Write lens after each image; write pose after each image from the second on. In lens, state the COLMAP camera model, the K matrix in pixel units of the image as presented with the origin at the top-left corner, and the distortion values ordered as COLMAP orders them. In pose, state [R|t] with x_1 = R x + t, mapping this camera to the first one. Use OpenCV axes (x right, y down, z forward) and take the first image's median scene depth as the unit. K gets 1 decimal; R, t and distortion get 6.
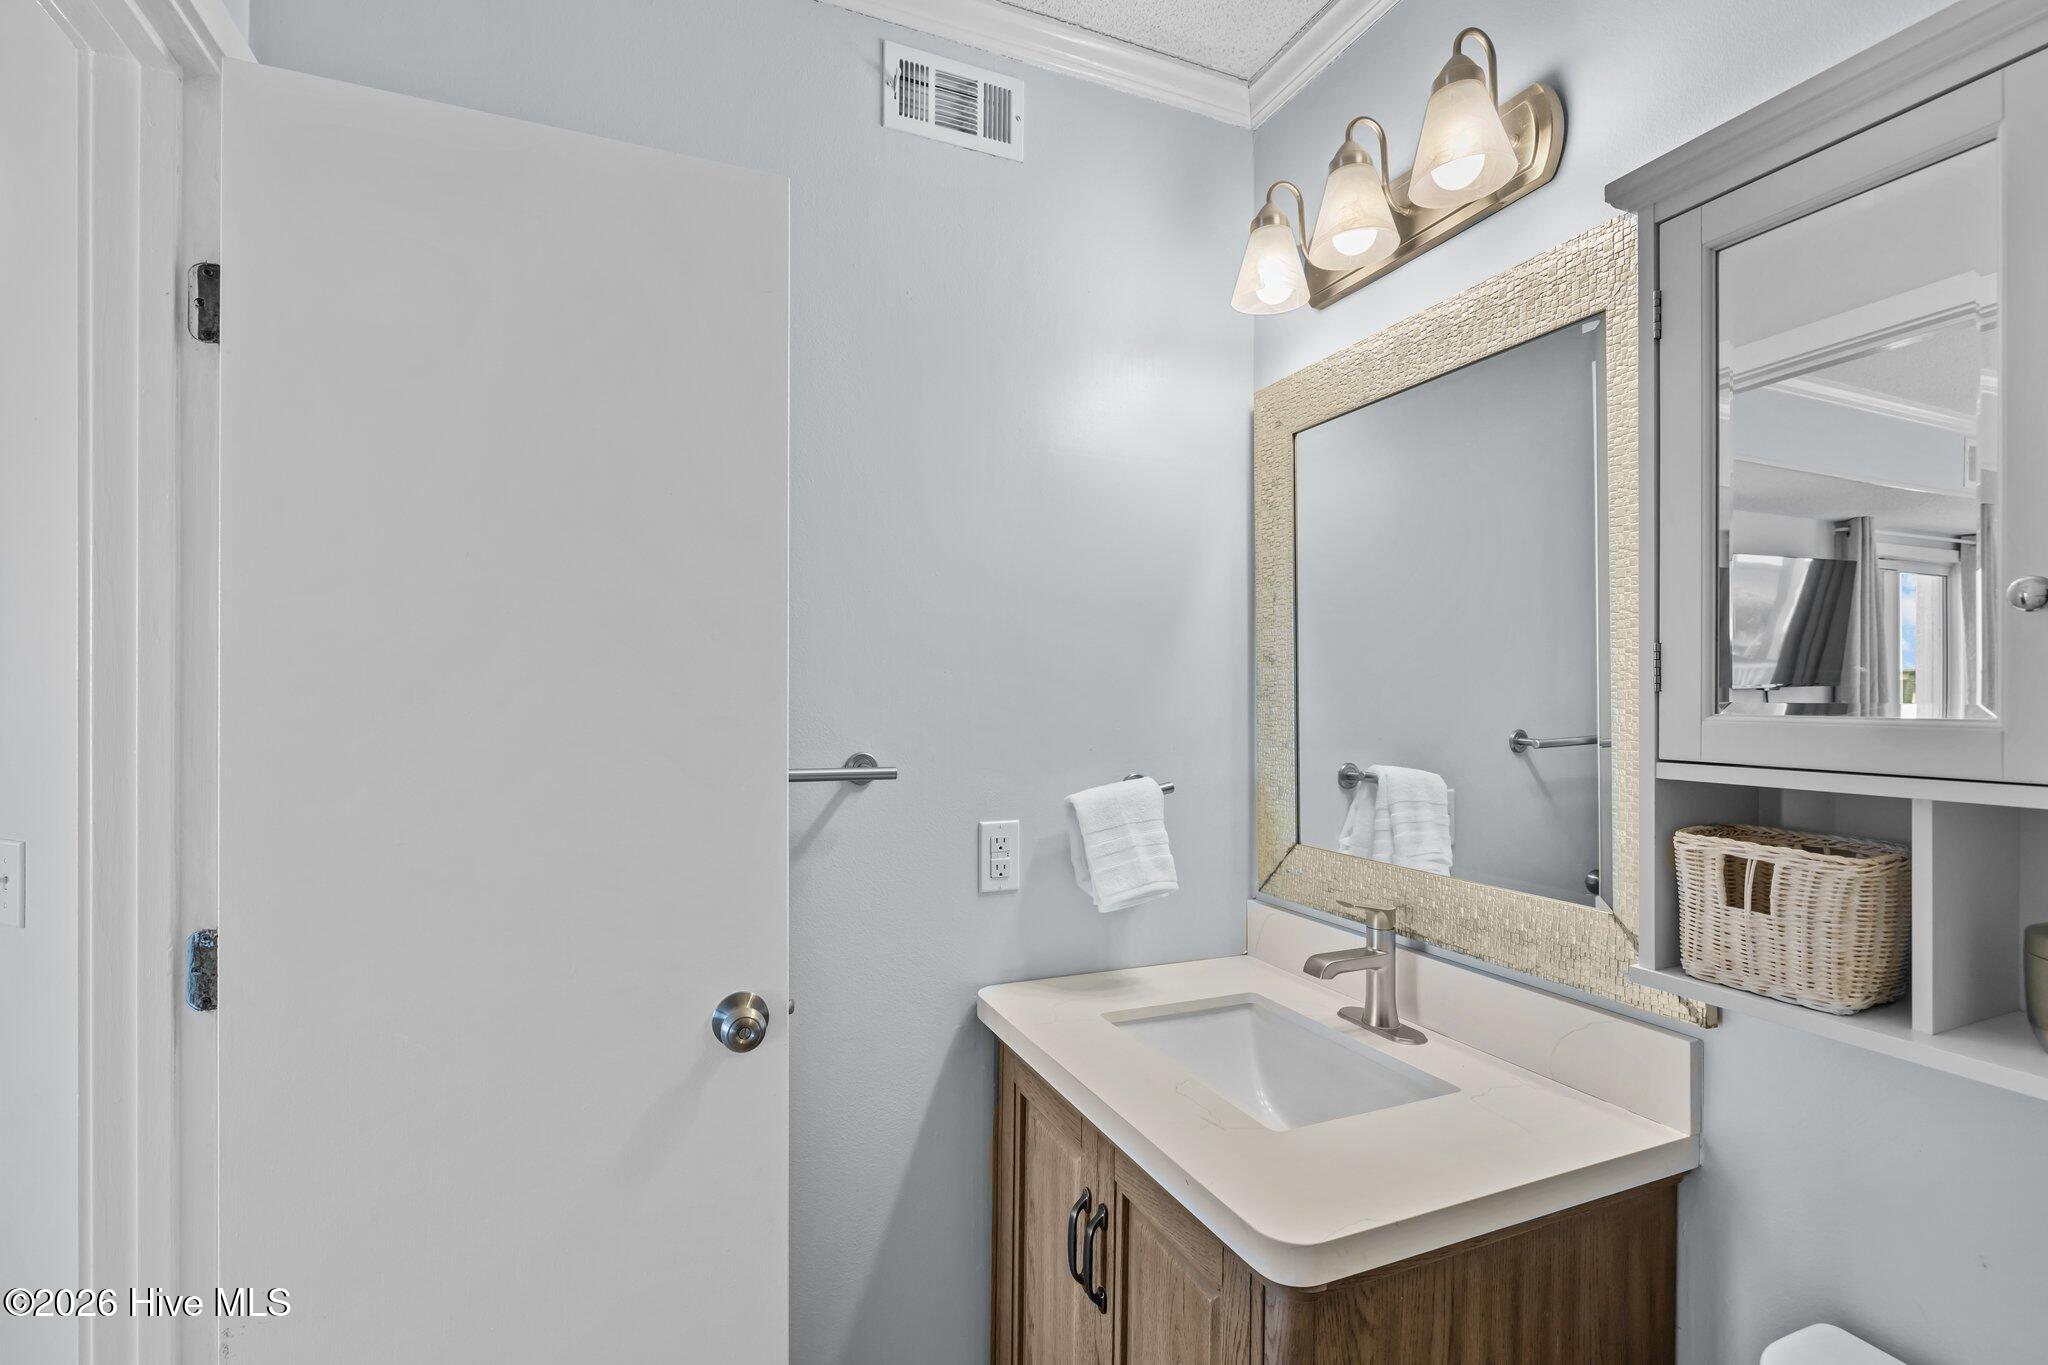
lens RADIAL K [[934.6, 0, 1018.6], [0, 934.6, 694.9], [0, 0, 1]] dist [0.002906, 0.000779]
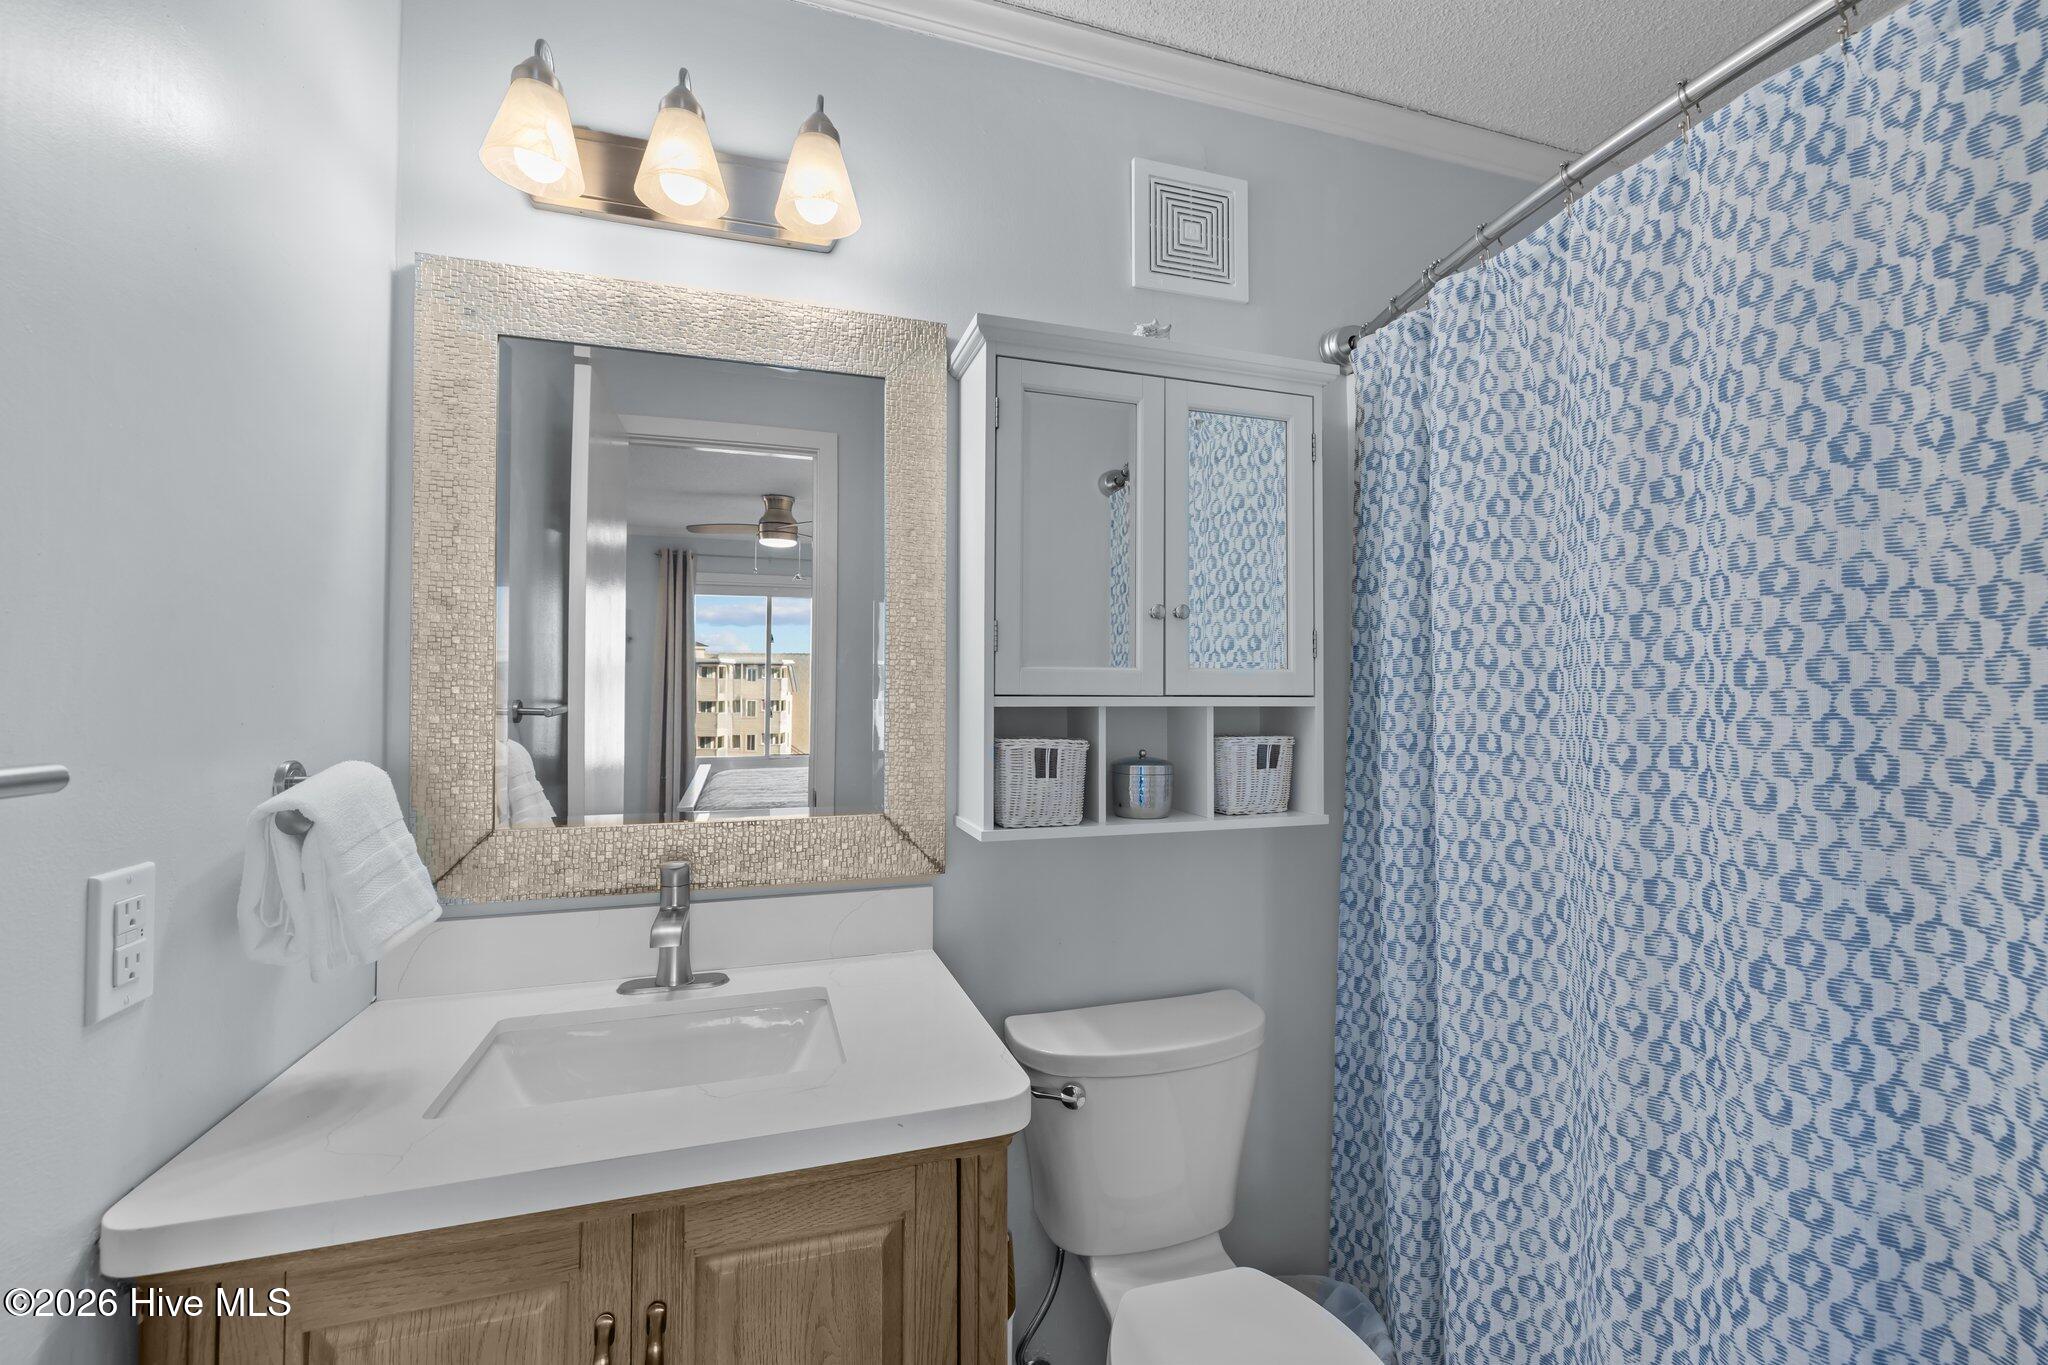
lens RADIAL K [[864.1, 0, 1024.0], [0, 864.1, 682.5], [0, 0, 1]] dist [0.000126, 0.000096]
pose [[0.076230, 0.018921, 0.996911, -0.540134], [-0.001046, 0.999821, -0.018897, 0.054145], [-0.997090, 0.000398, 0.076236, 0.600738]]
